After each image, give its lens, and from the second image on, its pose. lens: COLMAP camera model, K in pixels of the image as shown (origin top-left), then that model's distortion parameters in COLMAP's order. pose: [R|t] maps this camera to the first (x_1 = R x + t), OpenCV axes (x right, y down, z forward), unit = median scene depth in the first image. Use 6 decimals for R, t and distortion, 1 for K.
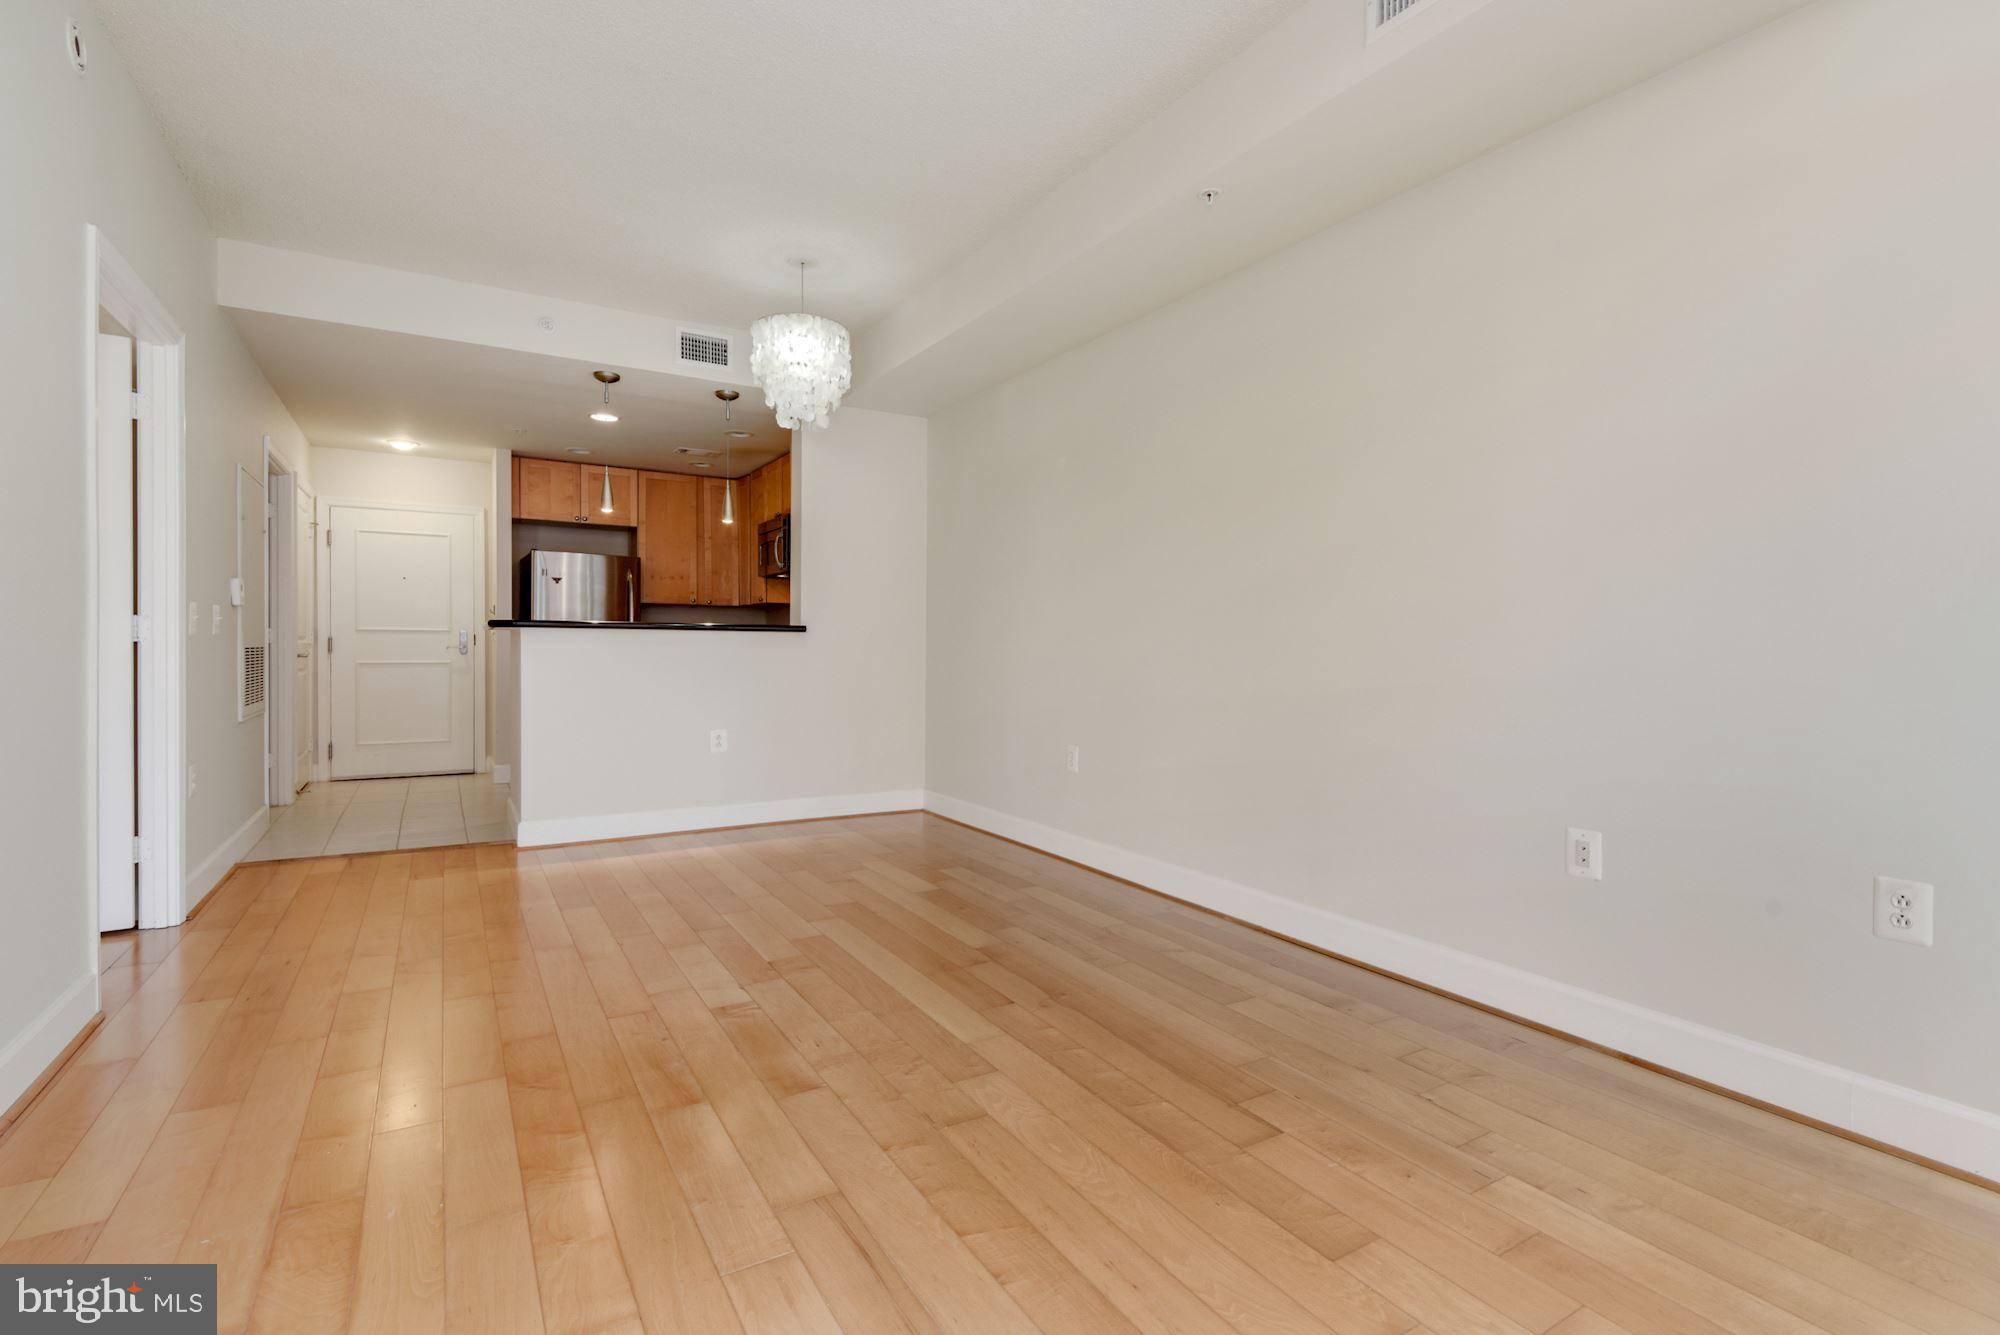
lens RADIAL K [[923.5, 0, 989.2], [0, 923.5, 663.3], [0, 0, 1]] dist [0.031099, -0.019157]
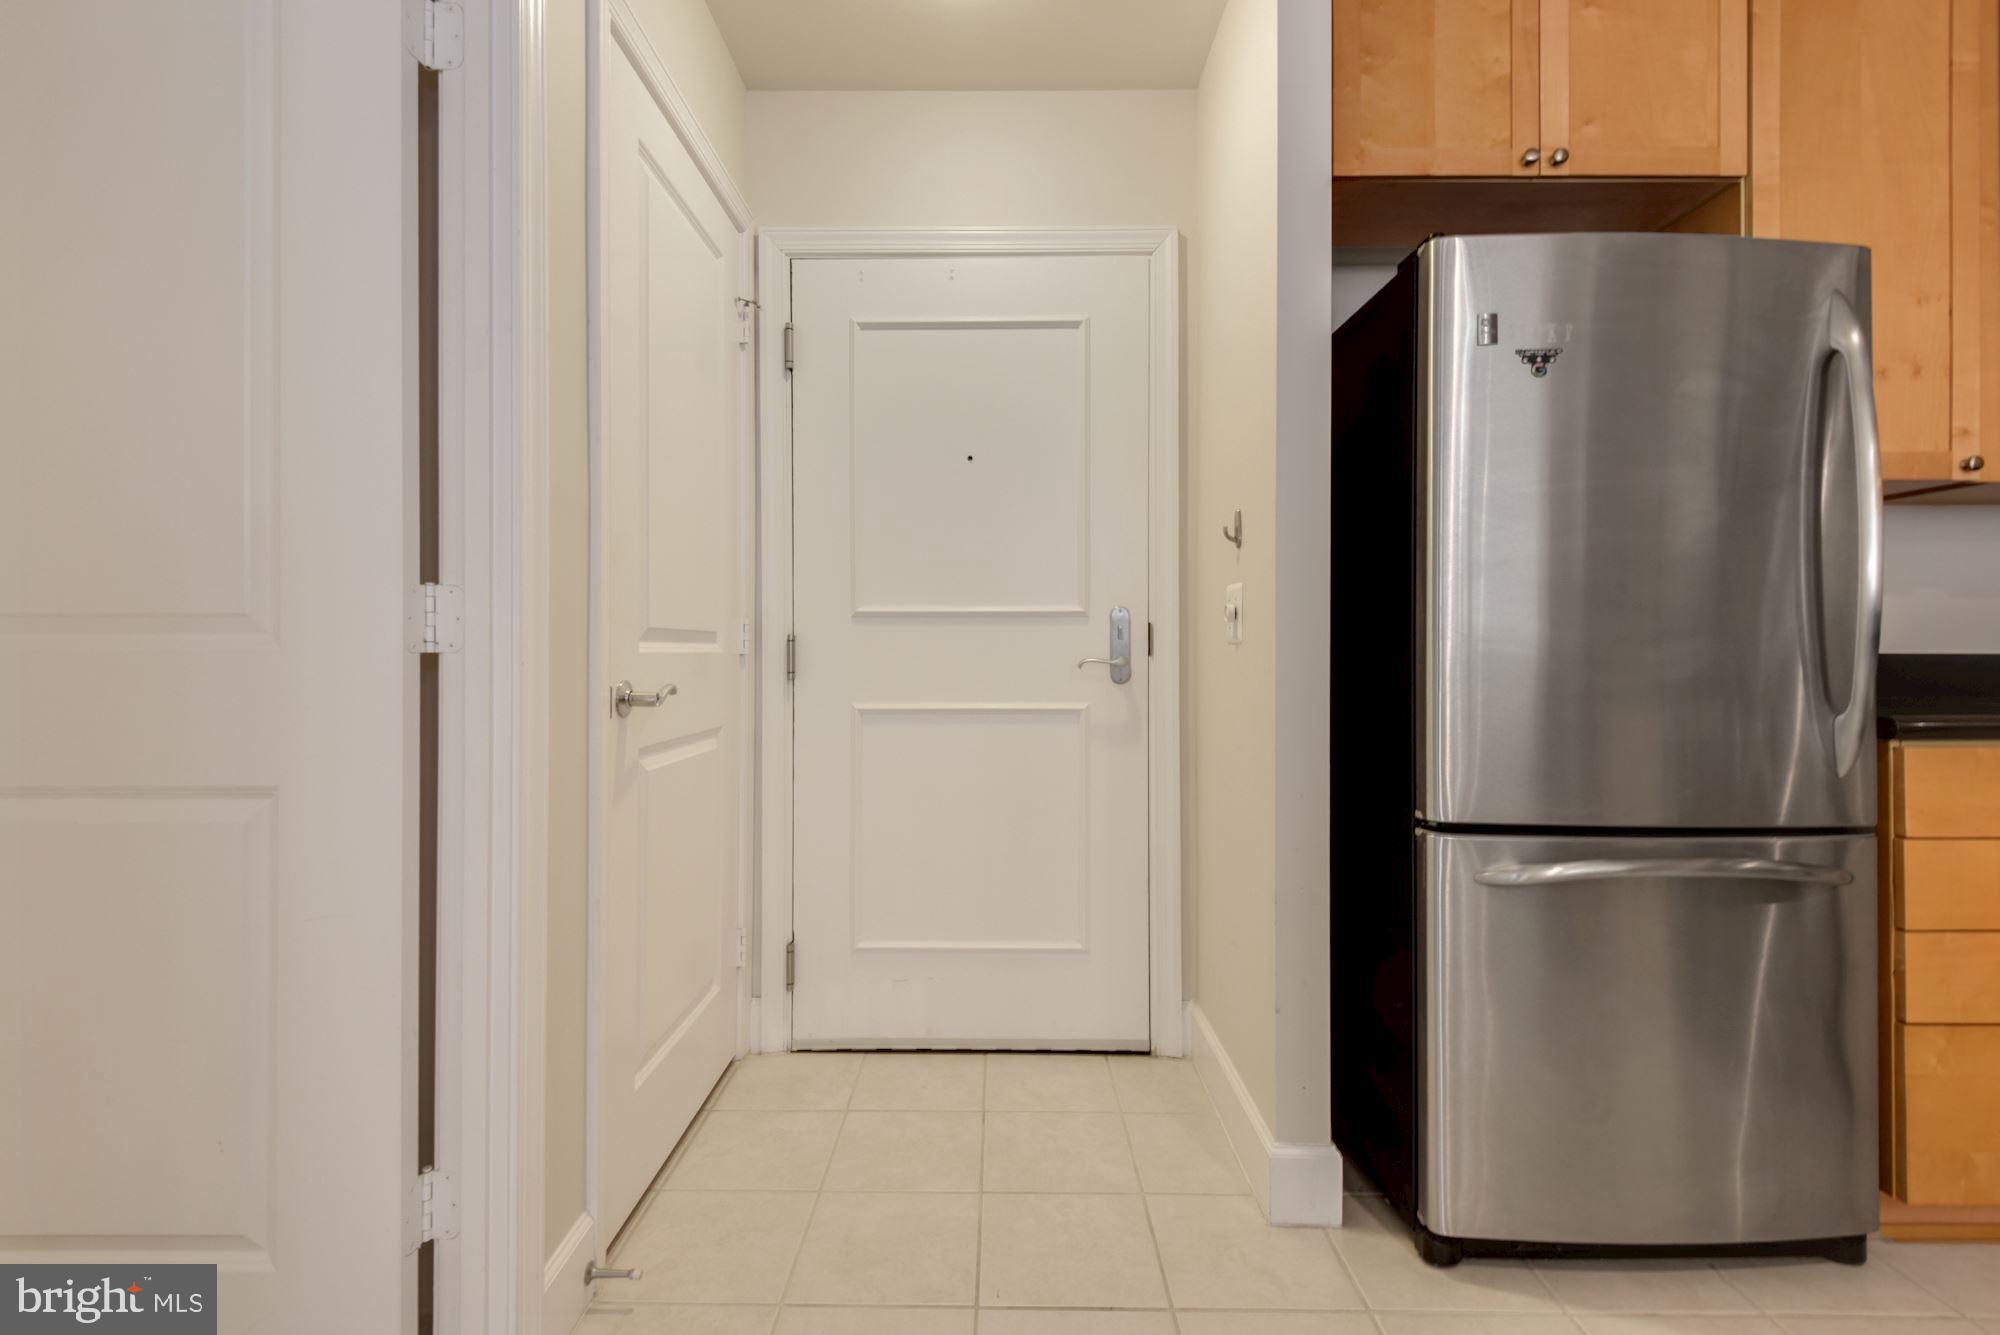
lens RADIAL K [[940.7, 0, 995.4], [0, 940.7, 638.4], [0, 0, 1]] dist [-0.000709, -0.000413]
pose [[0.852819, -0.017502, -0.521914, -0.473785], [-0.000309, 0.999421, -0.034020, -0.015579], [0.522207, 0.029174, 0.852319, 0.766338]]
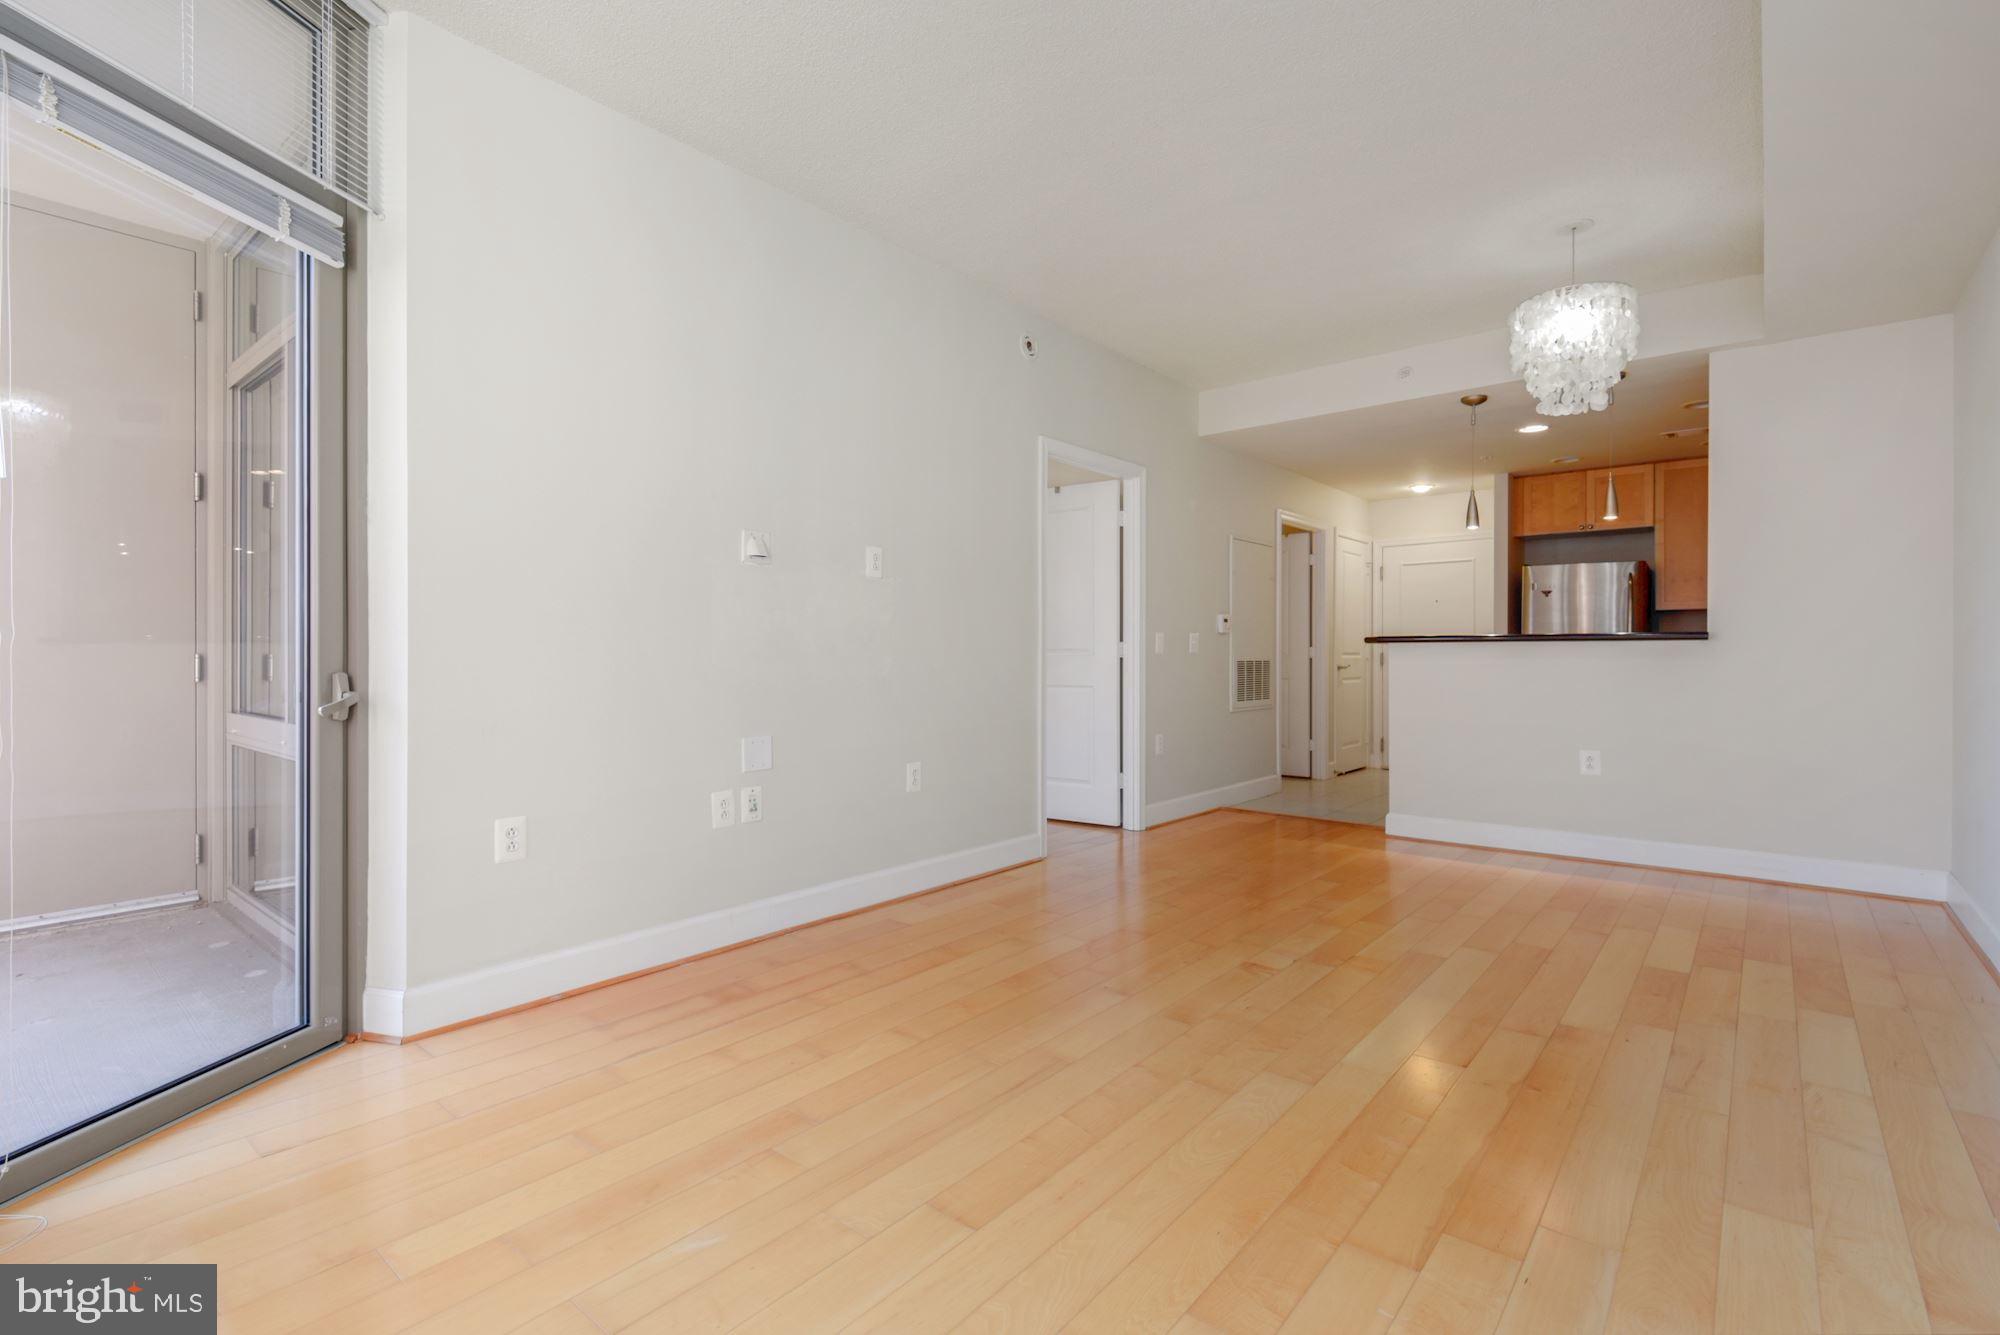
lens RADIAL K [[904.8, 0, 1000.0], [0, 904.8, 667.5], [0, 0, 1]] dist [0.027074, -0.015947]
pose [[0.331896, 0.003349, -0.943310, 0.276580], [-0.014131, 0.999899, -0.001422, 0.000004], [0.943210, 0.013802, 0.331910, 0.121578]]
